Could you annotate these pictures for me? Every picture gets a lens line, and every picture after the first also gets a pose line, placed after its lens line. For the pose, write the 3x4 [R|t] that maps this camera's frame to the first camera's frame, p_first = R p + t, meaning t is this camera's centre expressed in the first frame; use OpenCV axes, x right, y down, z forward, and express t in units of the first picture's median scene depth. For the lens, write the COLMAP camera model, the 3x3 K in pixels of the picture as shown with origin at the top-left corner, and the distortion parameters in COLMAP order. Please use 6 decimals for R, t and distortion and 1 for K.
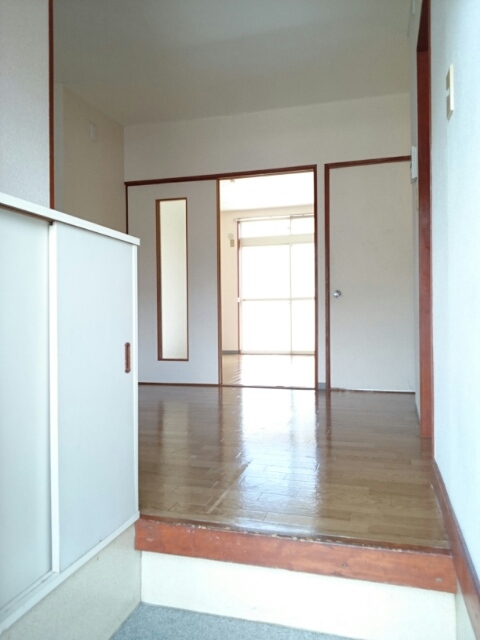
lens RADIAL K [[504.8, 0, 240.0], [0, 504.8, 320.0], [0, 0, 1]] dist [0.012608, 0.003879]
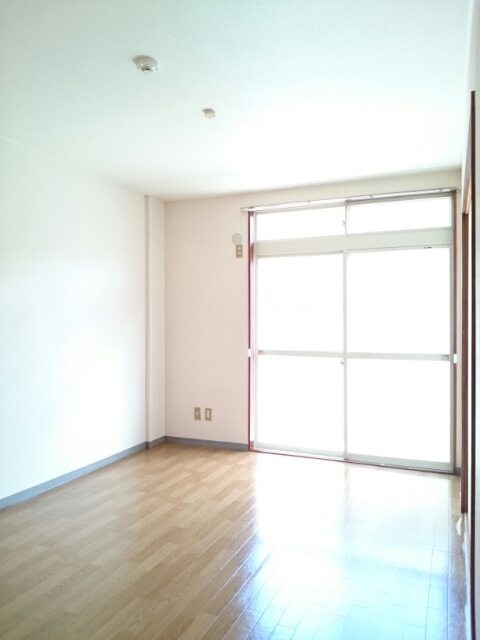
lens RADIAL K [[504.8, 0, 240.0], [0, 504.8, 320.0], [0, 0, 1]] dist [0.012608, 0.003879]
pose [[0.994457, 0.004911, -0.105033, 0.044521], [-0.004936, 0.999988, 0.000022, -0.076693], [0.105031, 0.000496, 0.994469, 0.447708]]
